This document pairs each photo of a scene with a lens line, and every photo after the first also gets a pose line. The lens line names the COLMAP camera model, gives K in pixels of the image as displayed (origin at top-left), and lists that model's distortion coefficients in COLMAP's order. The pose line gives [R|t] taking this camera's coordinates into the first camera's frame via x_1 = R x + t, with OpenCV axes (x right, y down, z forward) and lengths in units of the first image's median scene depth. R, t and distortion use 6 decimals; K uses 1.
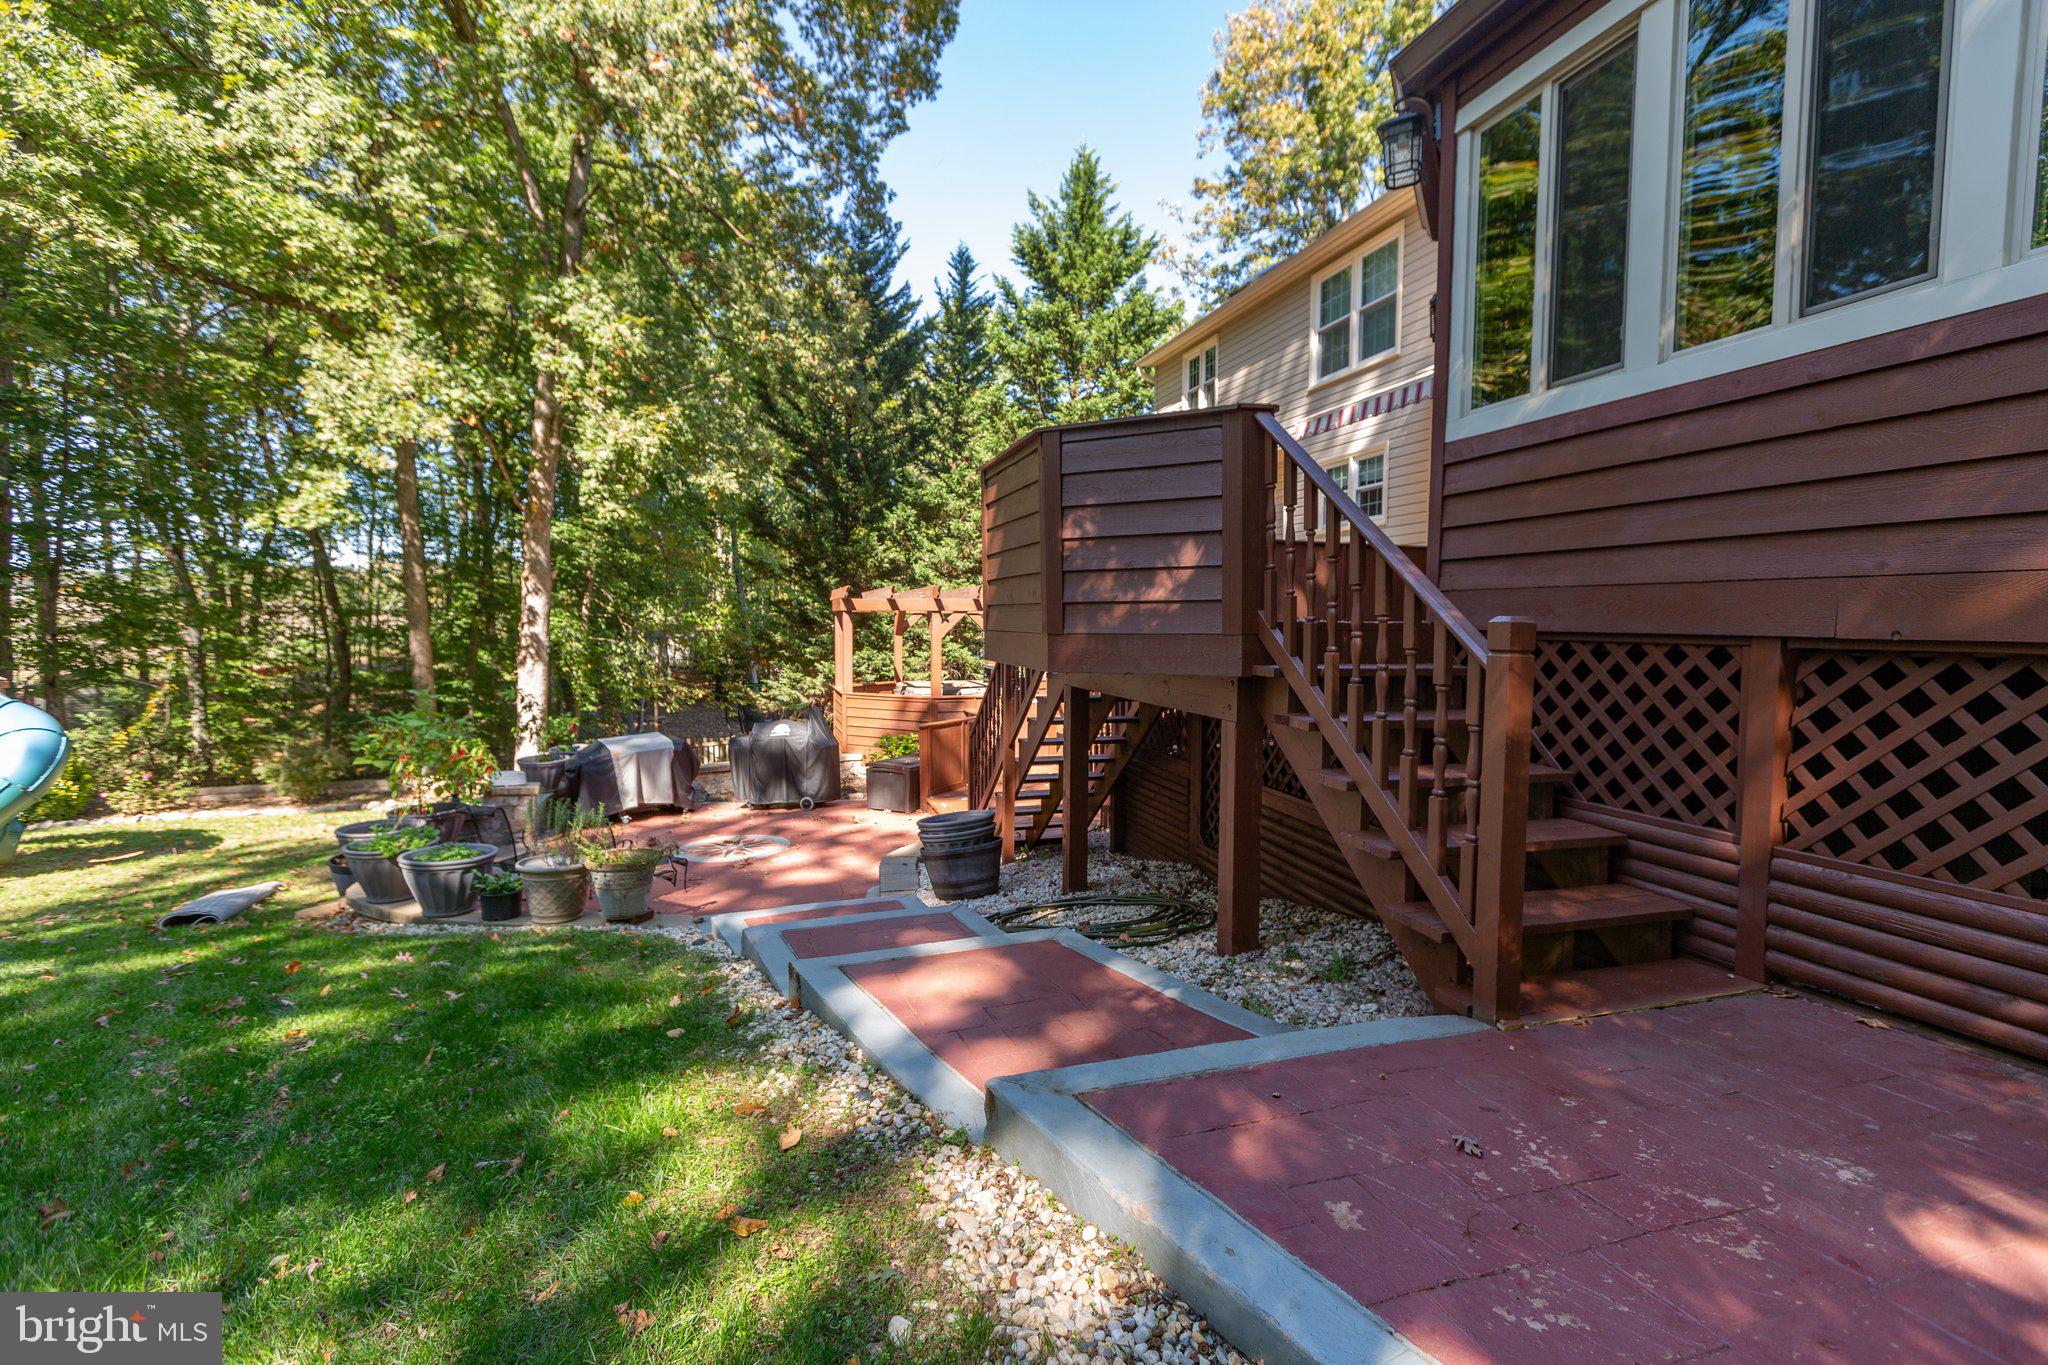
lens RADIAL K [[900.2, 0, 1031.8], [0, 900.2, 673.6], [0, 0, 1]] dist [0.000583, 0.000422]
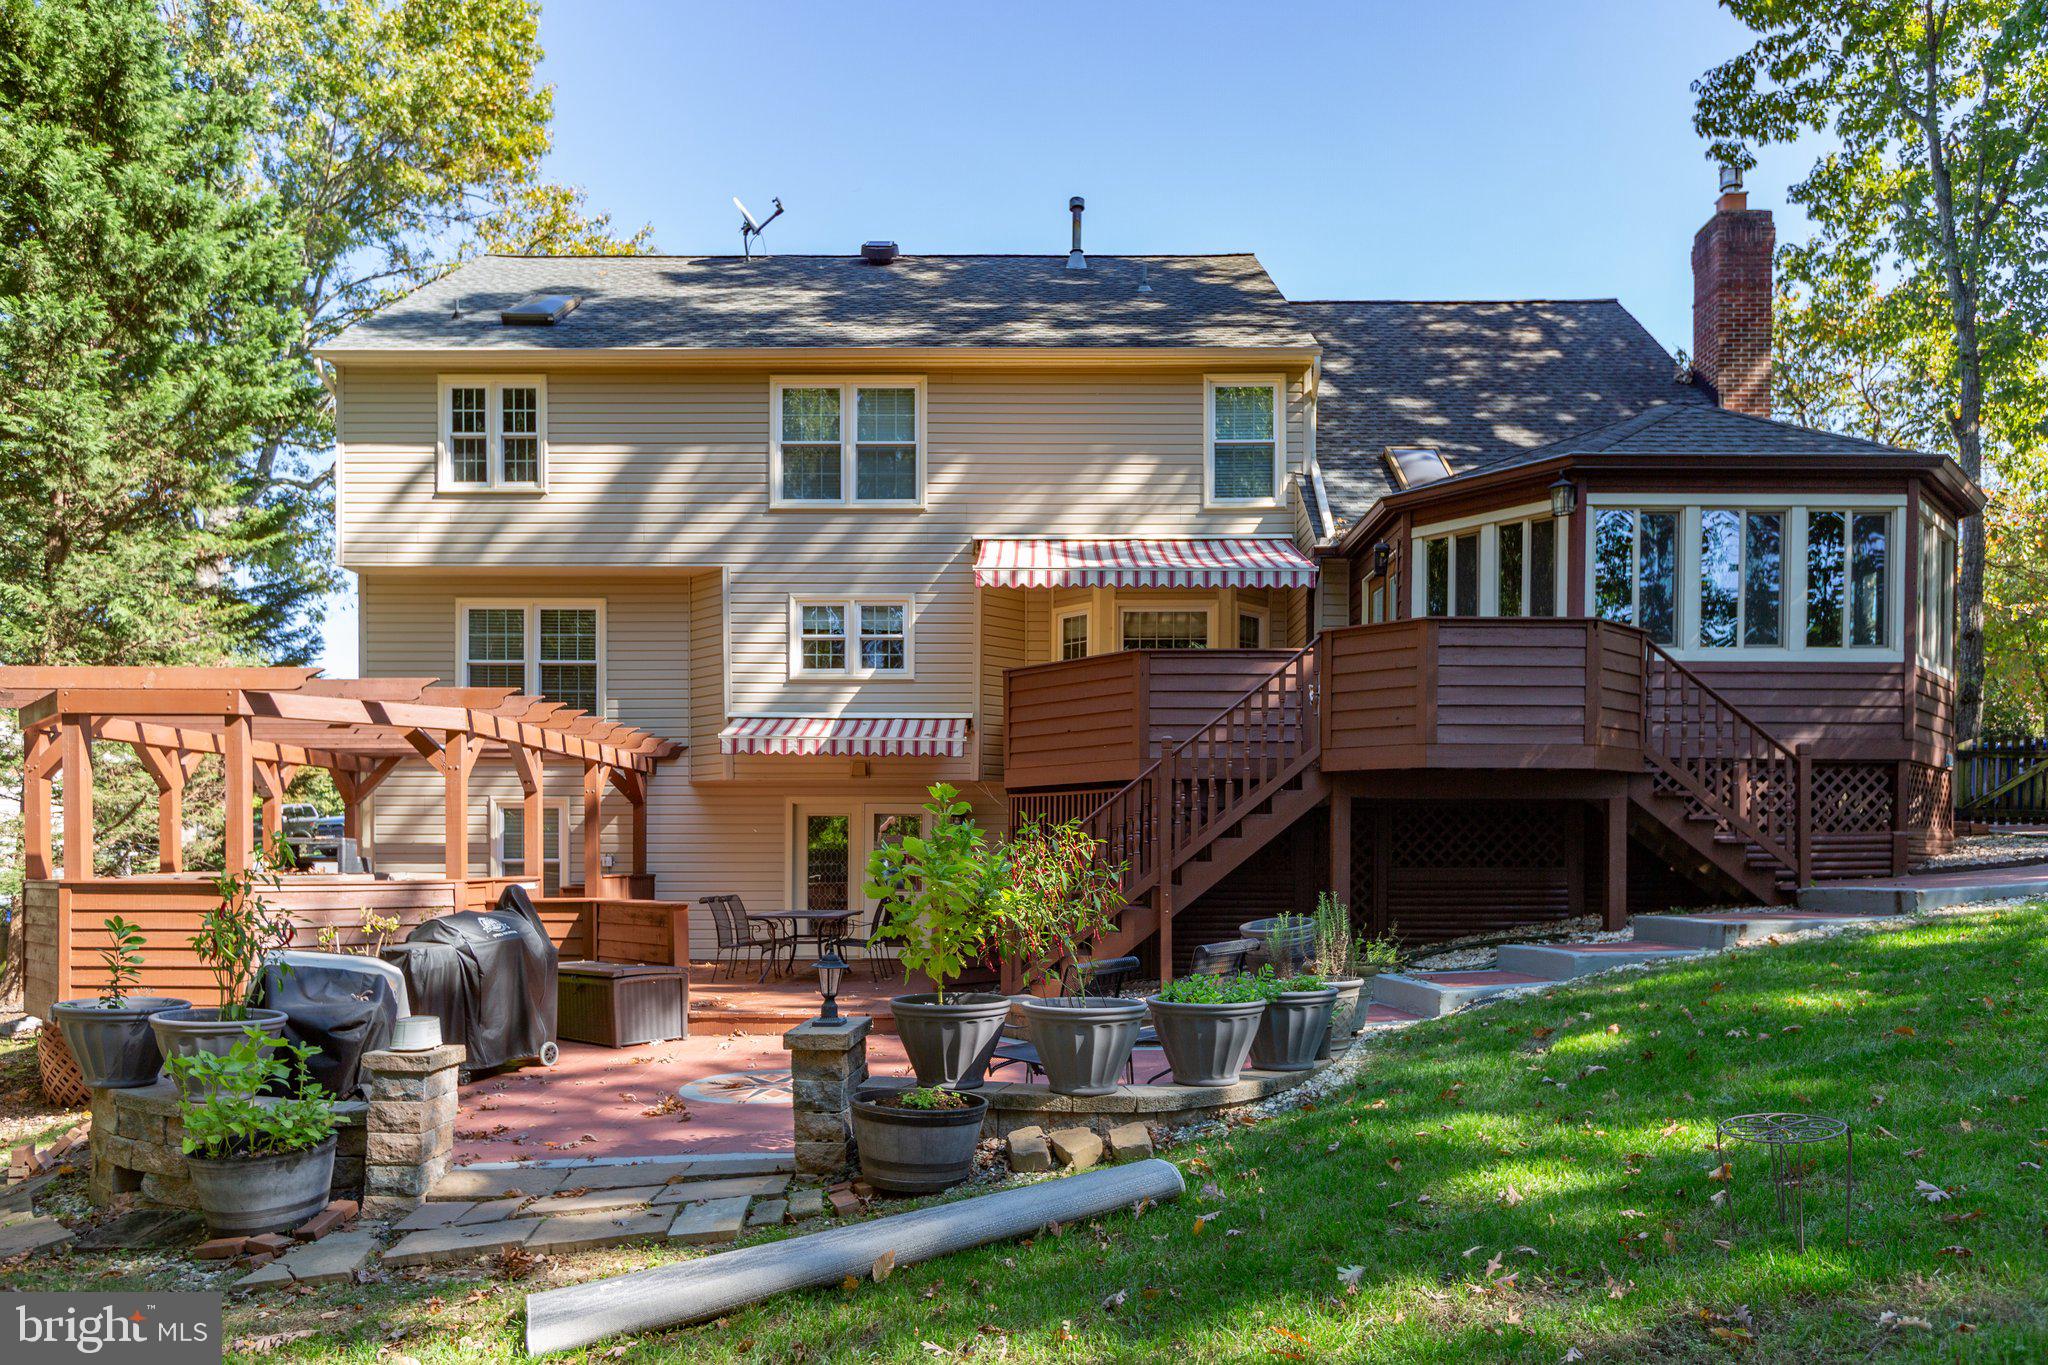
lens RADIAL K [[1368.1, 0, 1022.2], [0, 1368.1, 877.3], [0, 0, 1]] dist [0.003916, -0.002637]
pose [[0.309555, -0.016894, 0.950732, -0.888778], [0.053247, 0.998581, 0.000408, 0.046846], [-0.949390, 0.050497, 0.310015, 0.414084]]
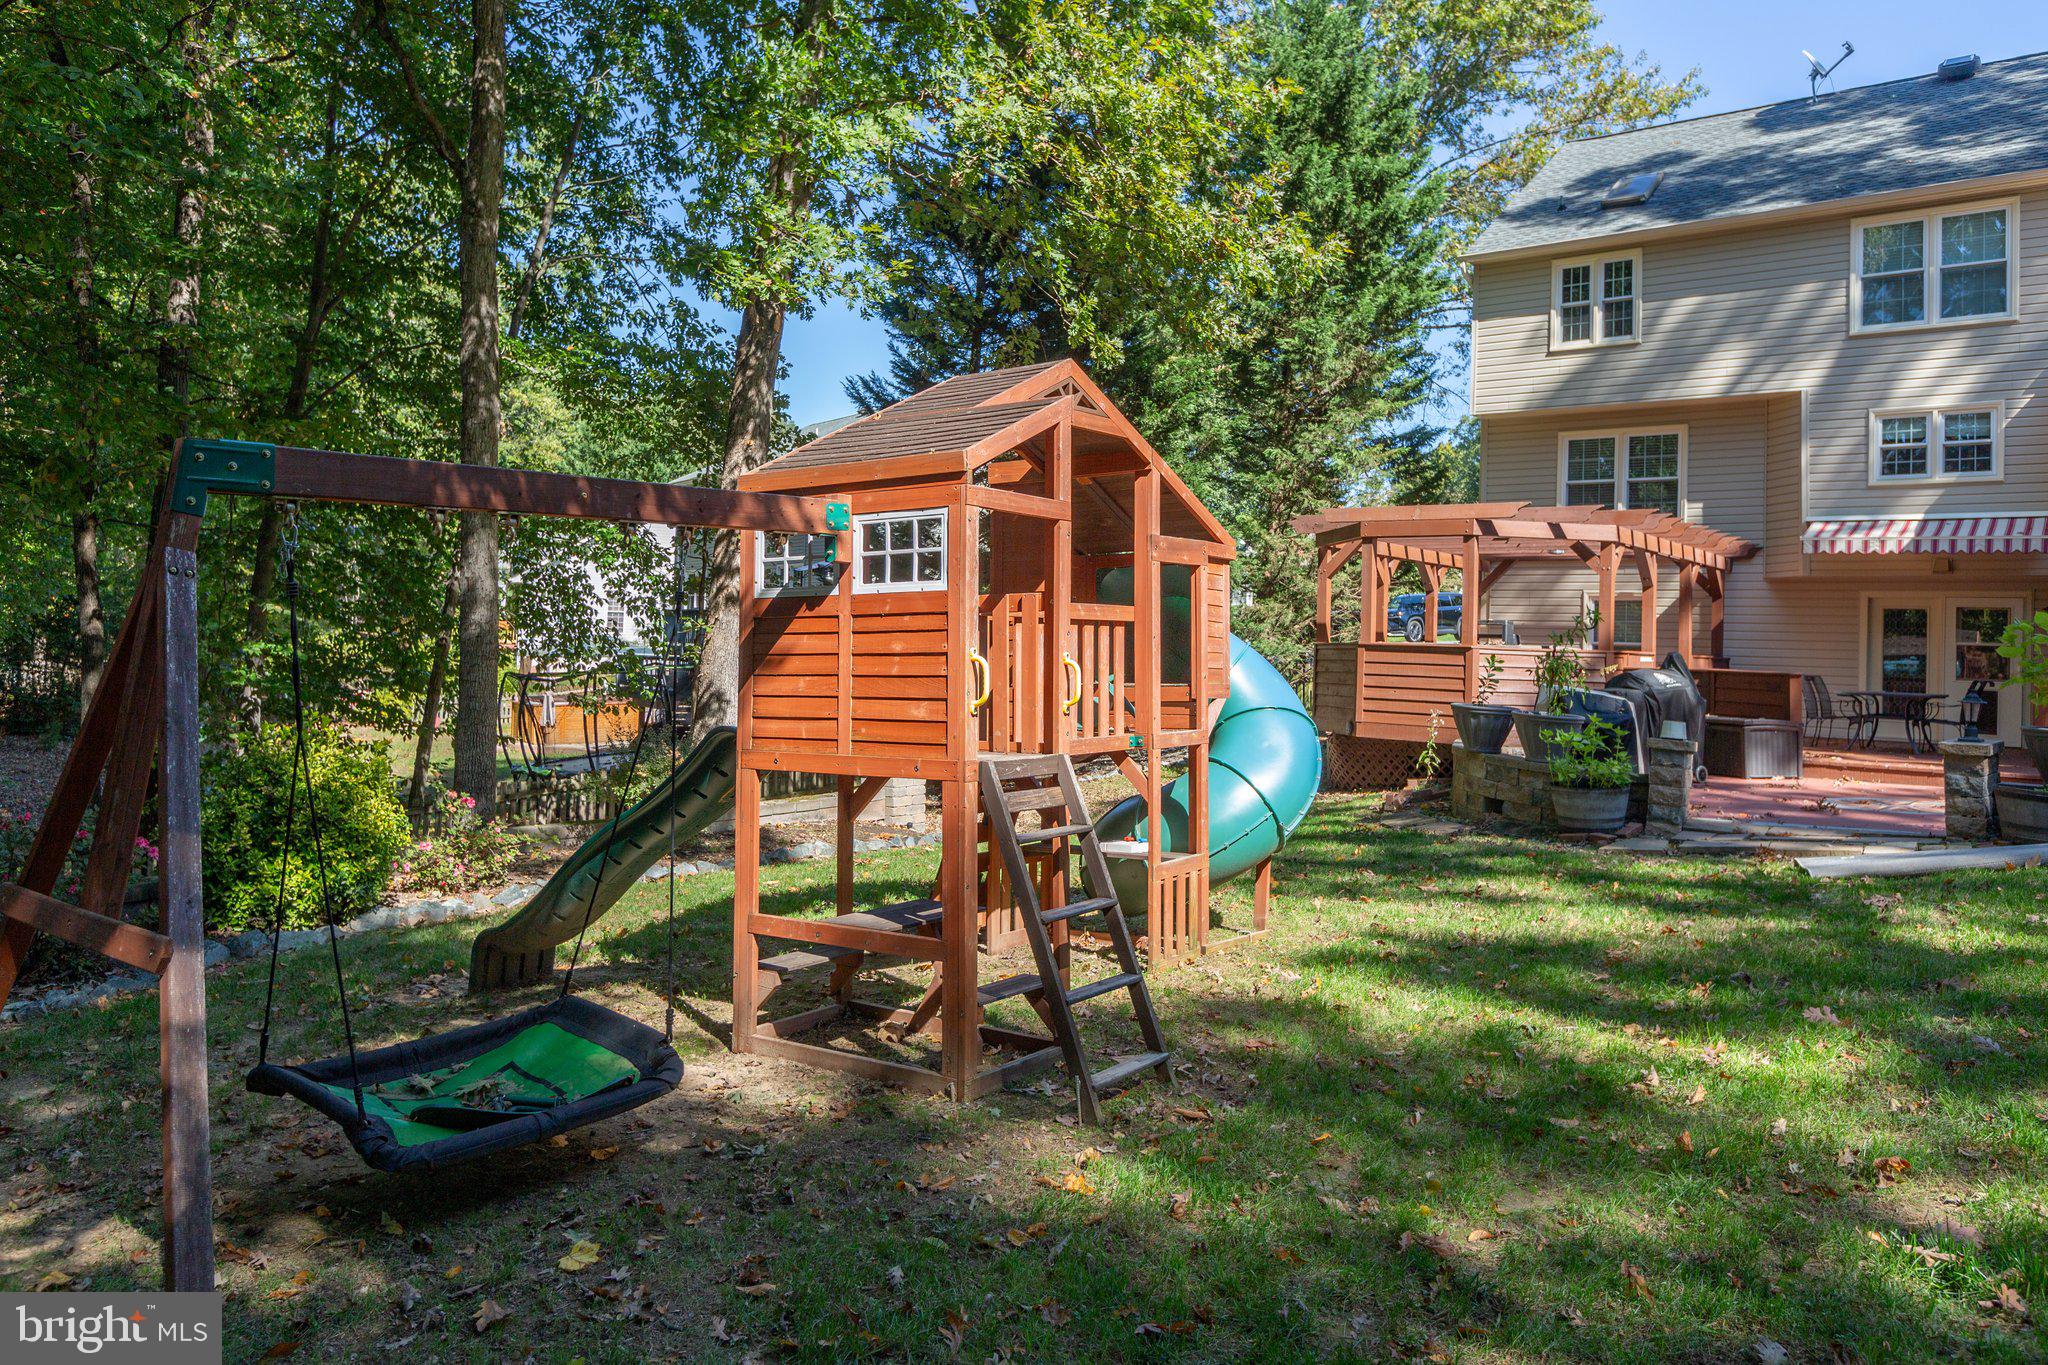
lens RADIAL K [[1421.0, 0, 1015.5], [0, 1421.0, 600.3], [0, 0, 1]] dist [-0.002538, -0.006522]
pose [[0.829838, 0.037692, 0.556730, -1.311440], [0.004206, 0.997265, -0.073786, 0.076466], [-0.557989, 0.063572, 0.827410, 0.282674]]
